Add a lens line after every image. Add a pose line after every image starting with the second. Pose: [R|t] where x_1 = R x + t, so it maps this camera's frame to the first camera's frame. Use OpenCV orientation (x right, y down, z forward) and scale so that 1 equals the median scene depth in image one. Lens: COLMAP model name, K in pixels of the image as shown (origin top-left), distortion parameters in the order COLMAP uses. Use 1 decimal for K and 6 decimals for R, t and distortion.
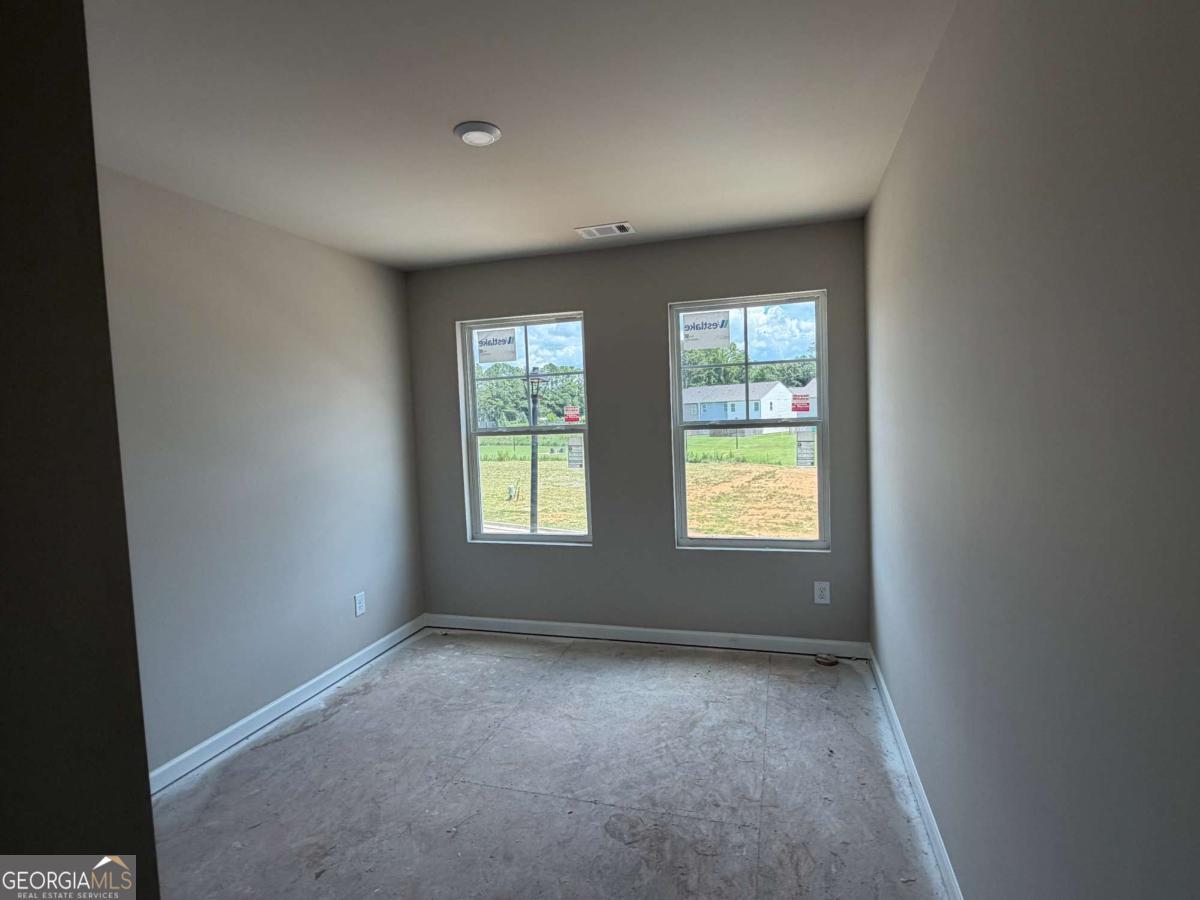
lens RADIAL K [[588.6, 0, 603.6], [0, 588.6, 433.4], [0, 0, 1]] dist [0.041315, -0.000081]
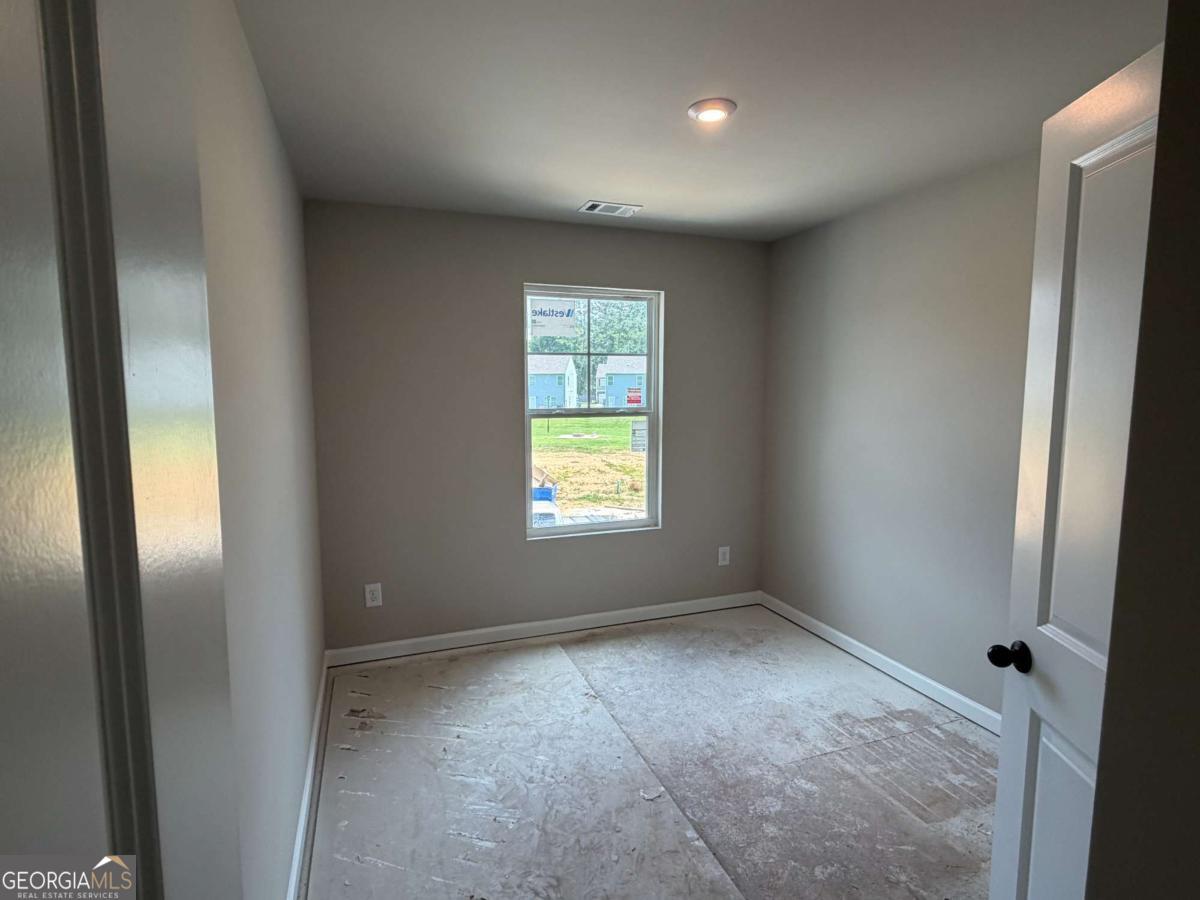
lens RADIAL K [[625.0, 0, 600.0], [0, 625.0, 450.0], [0, 0, 1]] dist [-0.001329, -0.000001]
pose [[0.800895, -0.022147, 0.598395, -0.717729], [0.002200, 0.999418, 0.034045, 0.019888], [-0.598800, -0.025950, 0.800478, 0.205213]]
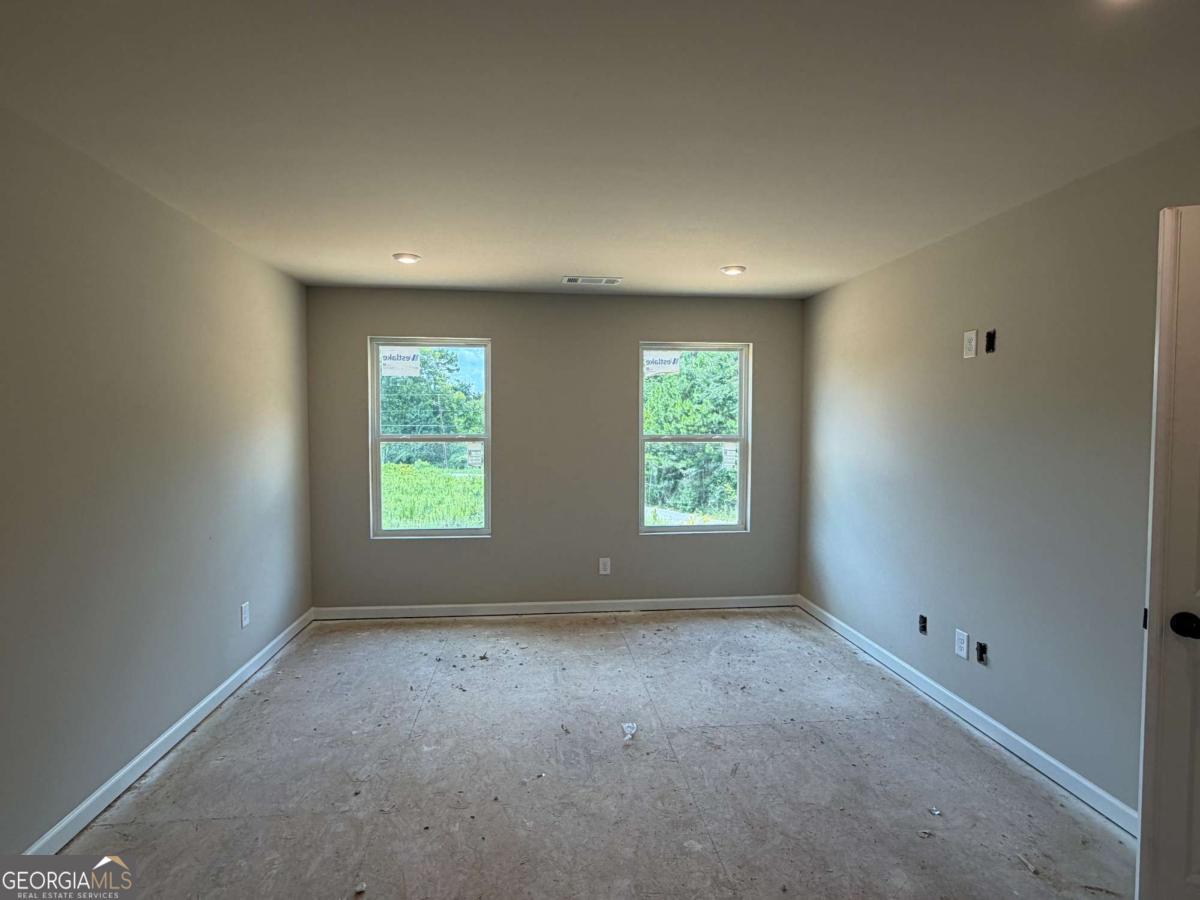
lens RADIAL K [[464.9, 0, 599.8], [0, 464.9, 427.4], [0, 0, 1]] dist [0.000316, 0.000137]
pose [[0.932846, 0.039312, 0.358125, -0.022234], [-0.026288, 0.998806, -0.041166, 0.000599], [-0.359316, 0.028987, 0.932766, 0.006547]]
